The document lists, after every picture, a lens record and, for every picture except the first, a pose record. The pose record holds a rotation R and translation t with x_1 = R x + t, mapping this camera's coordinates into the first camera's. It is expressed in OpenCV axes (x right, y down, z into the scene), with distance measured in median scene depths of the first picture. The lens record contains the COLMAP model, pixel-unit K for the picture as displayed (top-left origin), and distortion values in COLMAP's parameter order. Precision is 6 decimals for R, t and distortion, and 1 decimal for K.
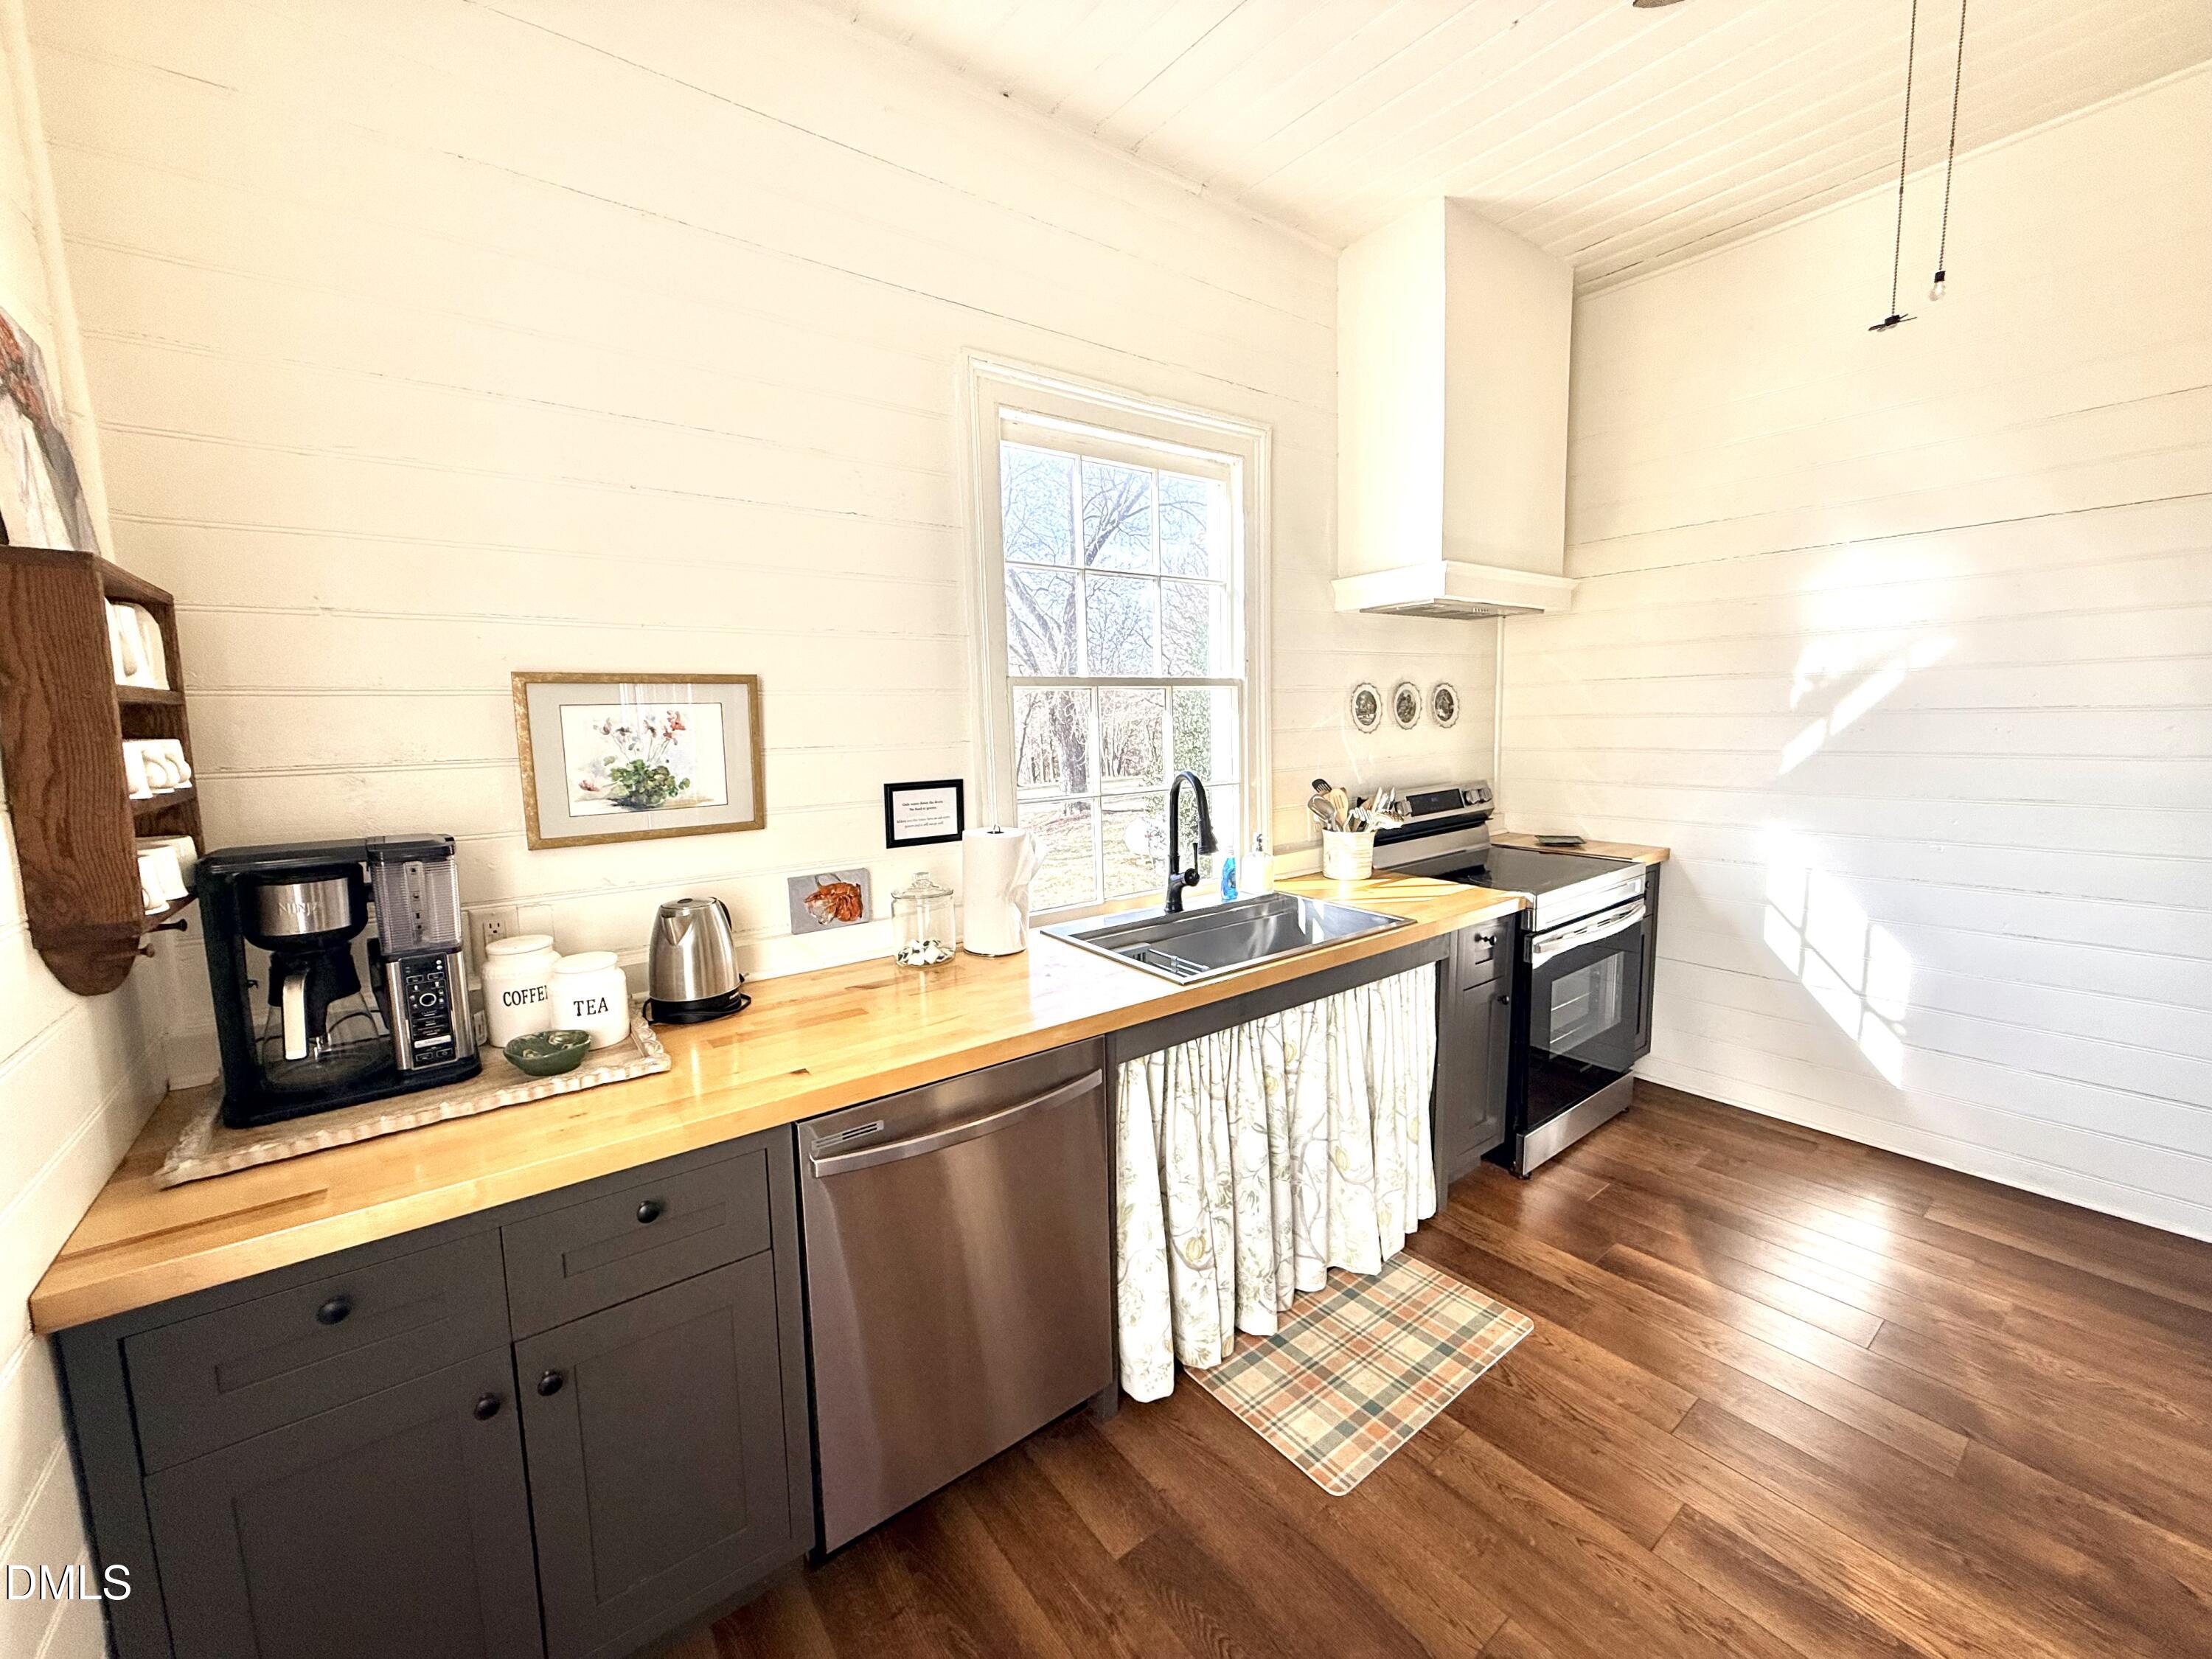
lens RADIAL K [[873.1, 0, 1111.5], [0, 873.1, 827.0], [0, 0, 1]] dist [-0.000357, -0.000006]
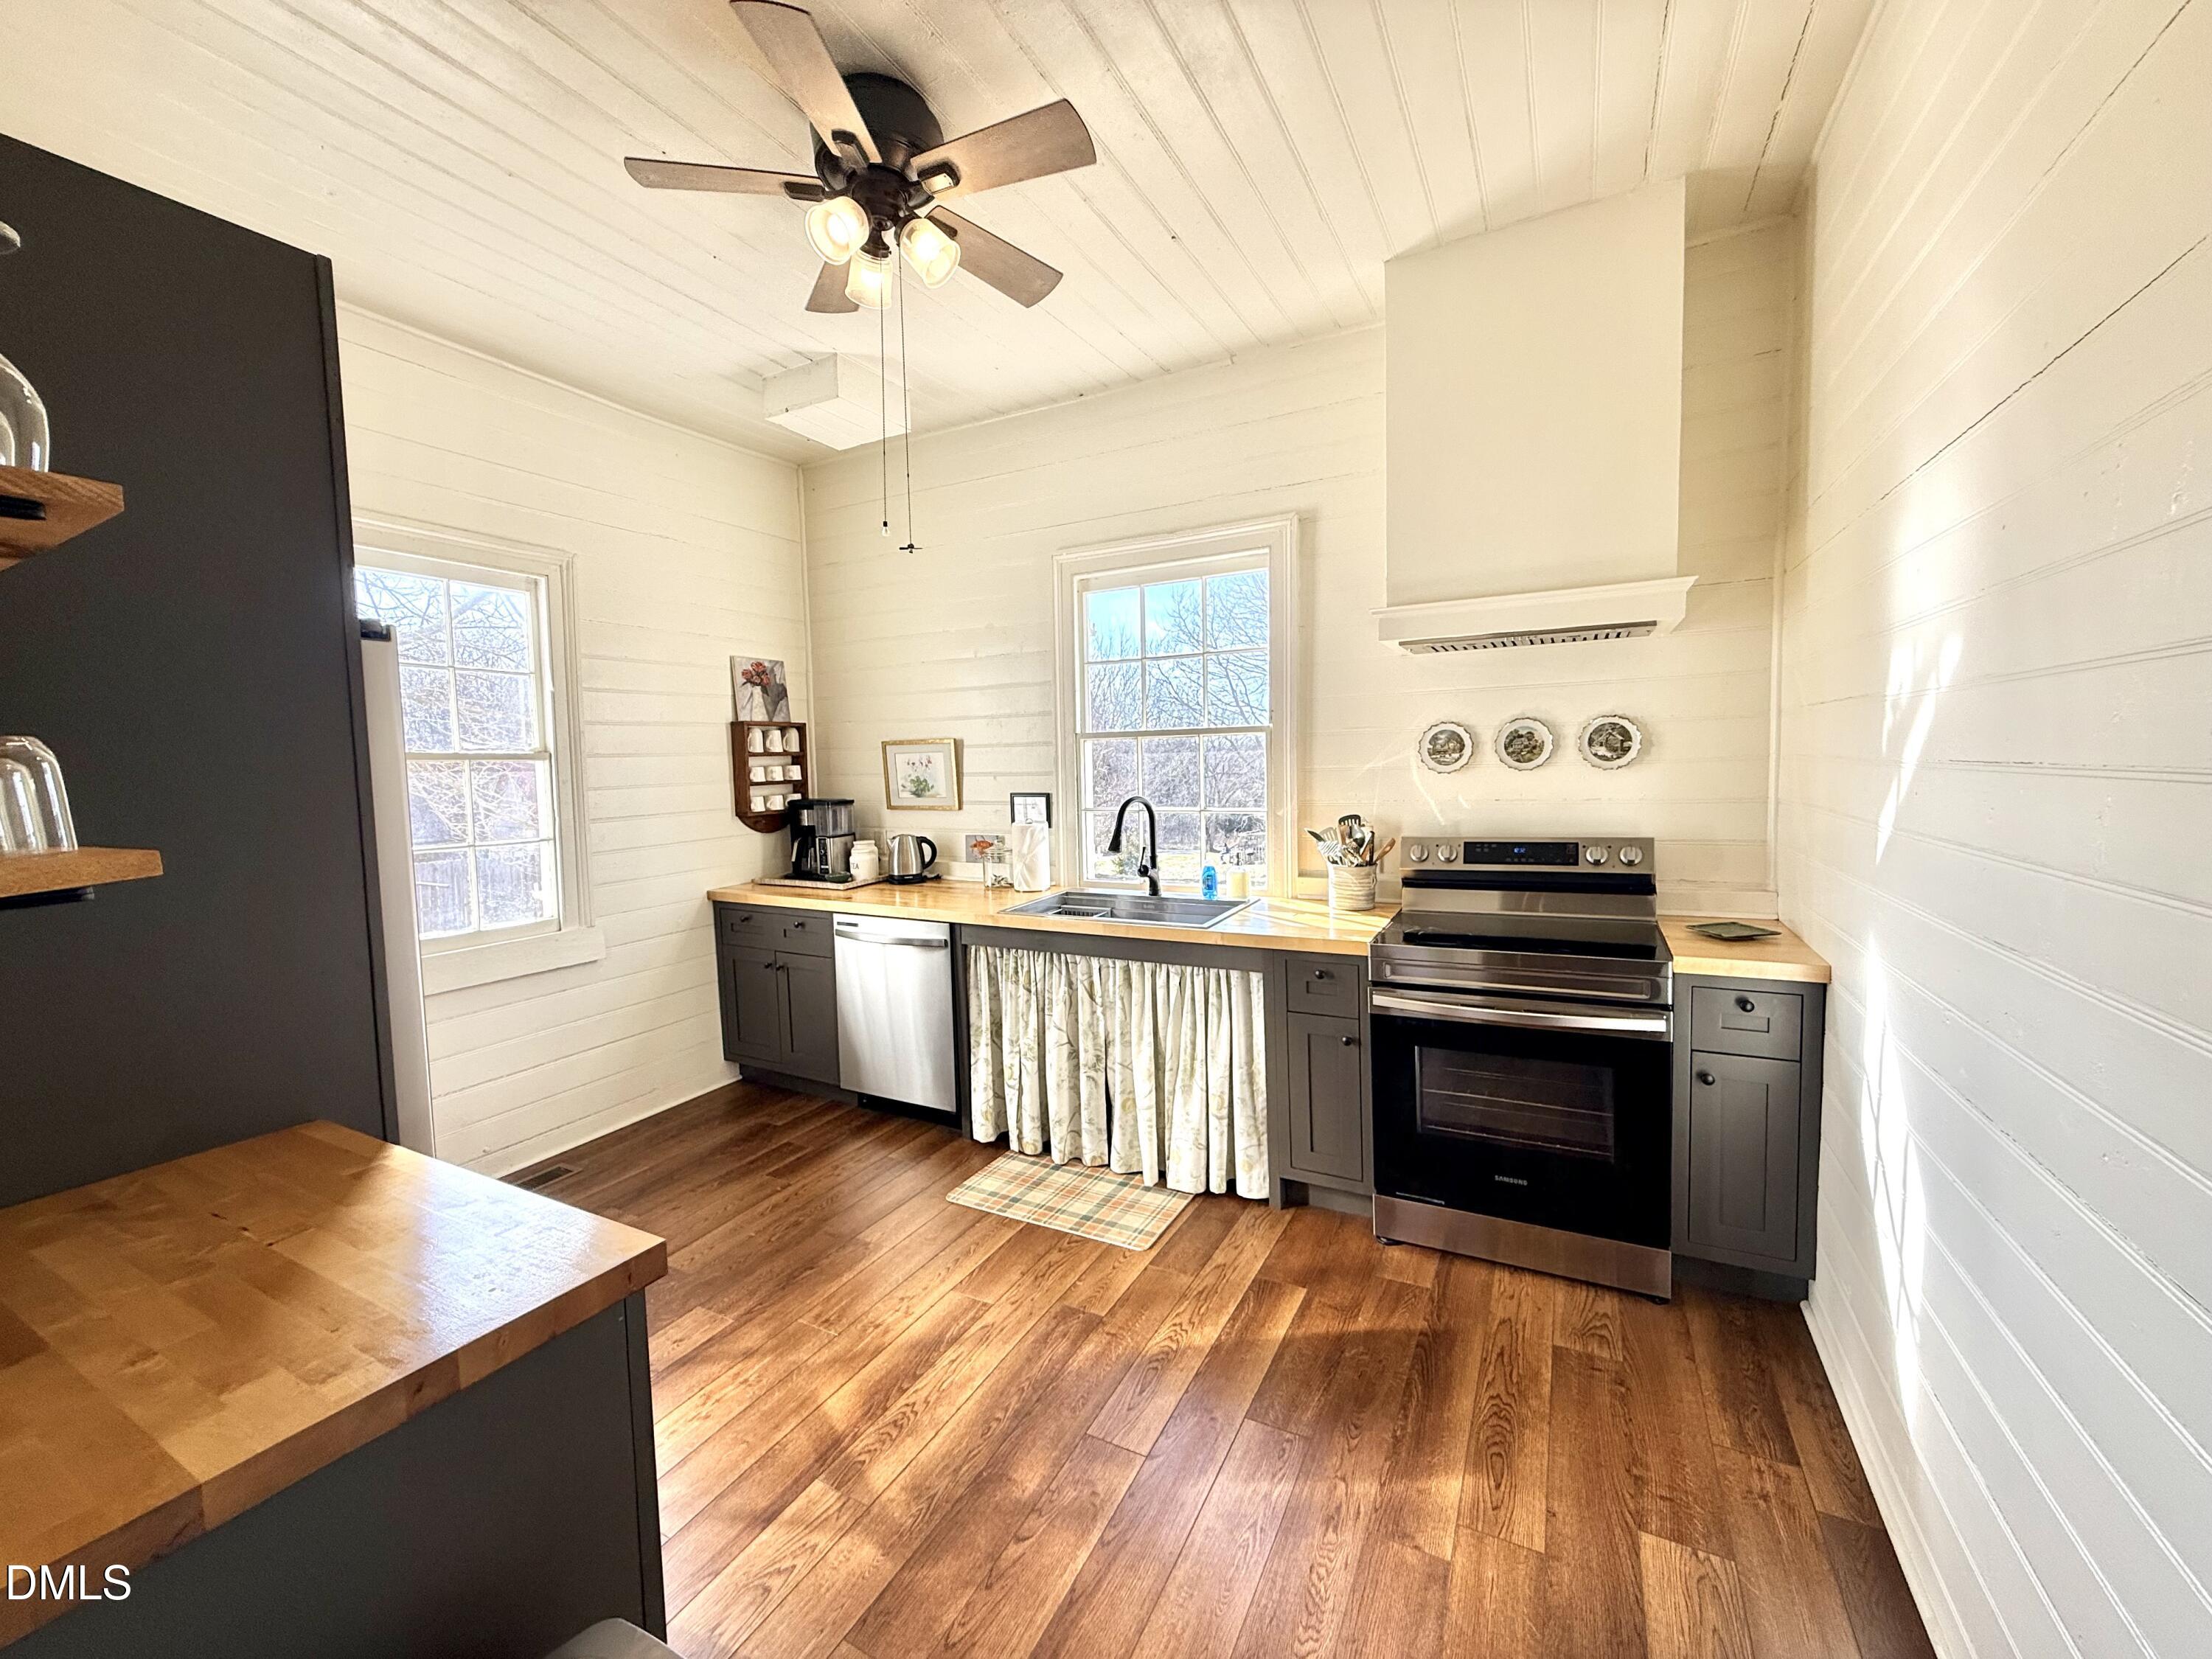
lens RADIAL K [[873.1, 0, 1124.4], [0, 873.1, 819.4], [0, 0, 1]] dist [-0.000357, -0.000006]
pose [[0.432971, 0.075316, -0.898256, 1.554537], [-0.100813, 0.994297, 0.034776, -0.082247], [0.895753, 0.075499, 0.438094, 0.386604]]
